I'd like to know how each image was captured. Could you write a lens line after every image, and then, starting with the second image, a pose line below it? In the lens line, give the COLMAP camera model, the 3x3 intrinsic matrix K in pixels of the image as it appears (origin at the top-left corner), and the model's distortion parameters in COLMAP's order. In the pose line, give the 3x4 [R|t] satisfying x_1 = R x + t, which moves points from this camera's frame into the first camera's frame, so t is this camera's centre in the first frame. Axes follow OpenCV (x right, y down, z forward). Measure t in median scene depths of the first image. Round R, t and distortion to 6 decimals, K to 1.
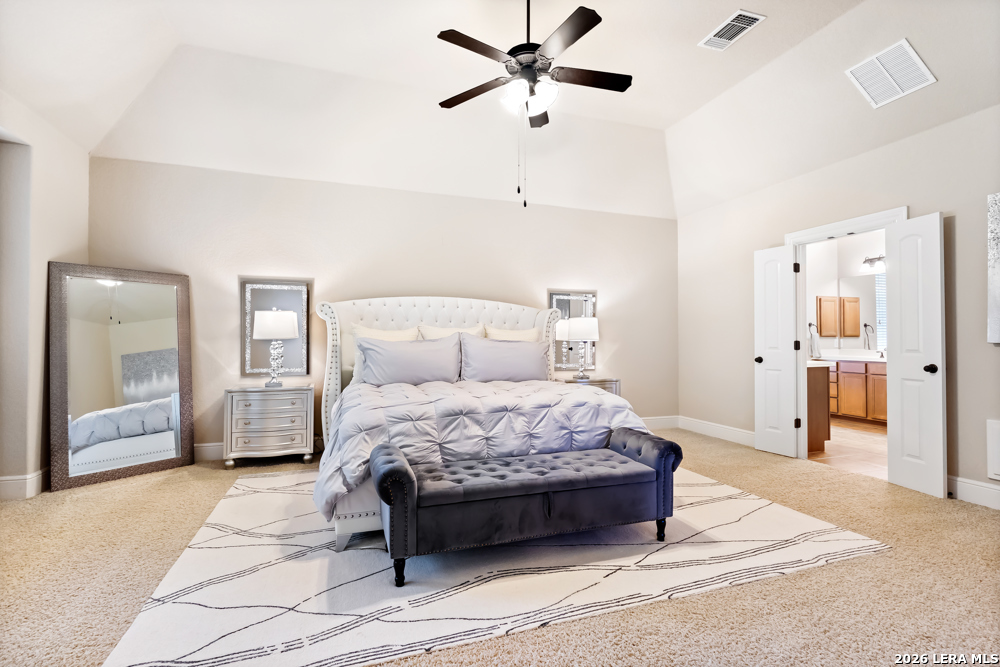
lens RADIAL K [[460.9, 0, 498.3], [0, 460.9, 333.5], [0, 0, 1]] dist [-0.001002, 0.000237]
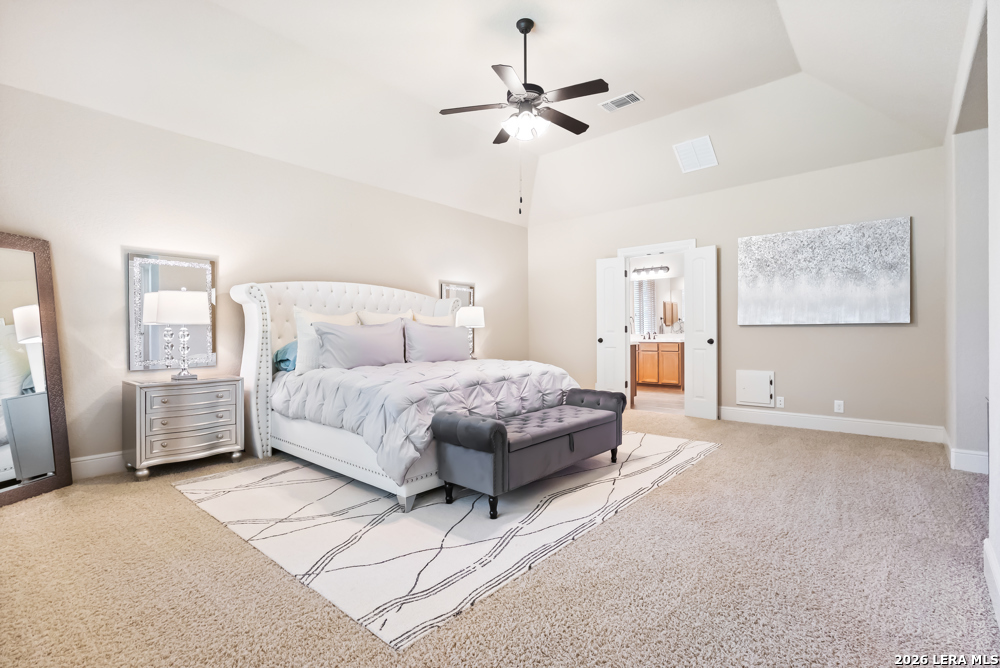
lens RADIAL K [[465.1, 0, 497.0], [0, 465.1, 335.5], [0, 0, 1]] dist [-0.000935, -0.000080]
pose [[0.868641, -0.011550, 0.495308, -0.589753], [0.002165, 0.999807, 0.019517, 0.025060], [-0.495438, -0.015881, 0.868498, -0.054084]]
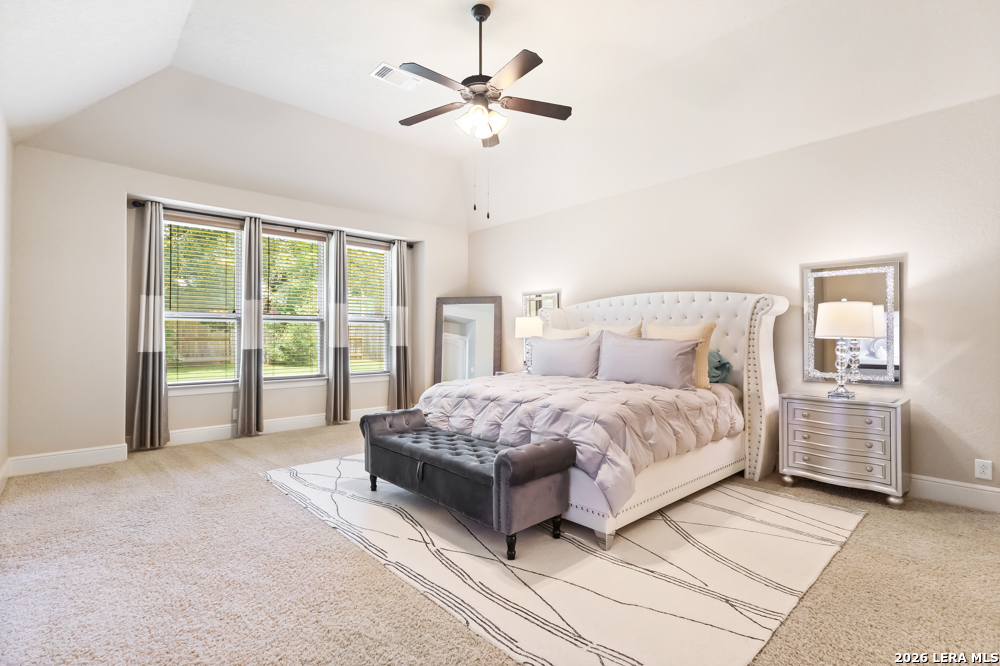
lens RADIAL K [[465.1, 0, 497.0], [0, 465.1, 334.5], [0, 0, 1]] dist [-0.000935, -0.000080]
pose [[0.398426, -0.011835, -0.917124, 1.041947], [0.009760, 0.999915, -0.008663, 0.016670], [0.917148, -0.005500, 0.398508, 0.545574]]
